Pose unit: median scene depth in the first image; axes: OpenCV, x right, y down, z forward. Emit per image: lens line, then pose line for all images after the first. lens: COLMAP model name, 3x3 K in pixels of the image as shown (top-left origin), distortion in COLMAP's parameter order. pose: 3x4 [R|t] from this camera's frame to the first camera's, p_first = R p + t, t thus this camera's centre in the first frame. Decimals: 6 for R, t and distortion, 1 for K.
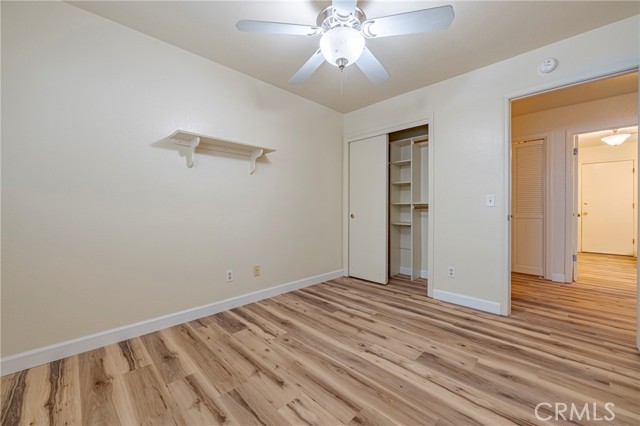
lens RADIAL K [[253.9, 0, 314.0], [0, 253.9, 207.0], [0, 0, 1]] dist [-0.001164, 0.000240]
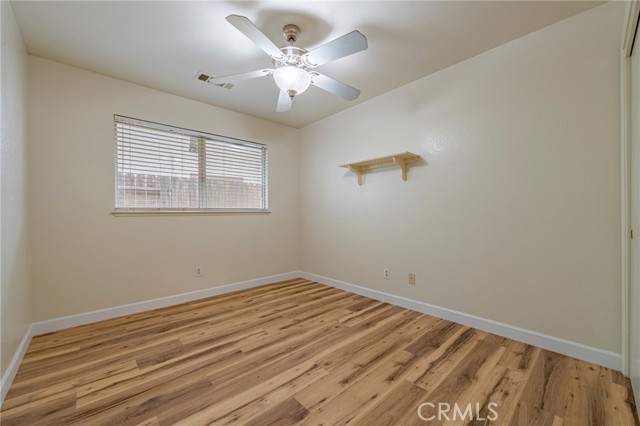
lens RADIAL K [[253.9, 0, 332.6], [0, 253.9, 217.2], [0, 0, 1]] dist [-0.001164, 0.000240]
pose [[0.001546, 0.015077, -0.999885, 0.989542], [0.006835, 0.999863, 0.015087, -0.006793], [0.999975, -0.006857, 0.001443, 0.907778]]
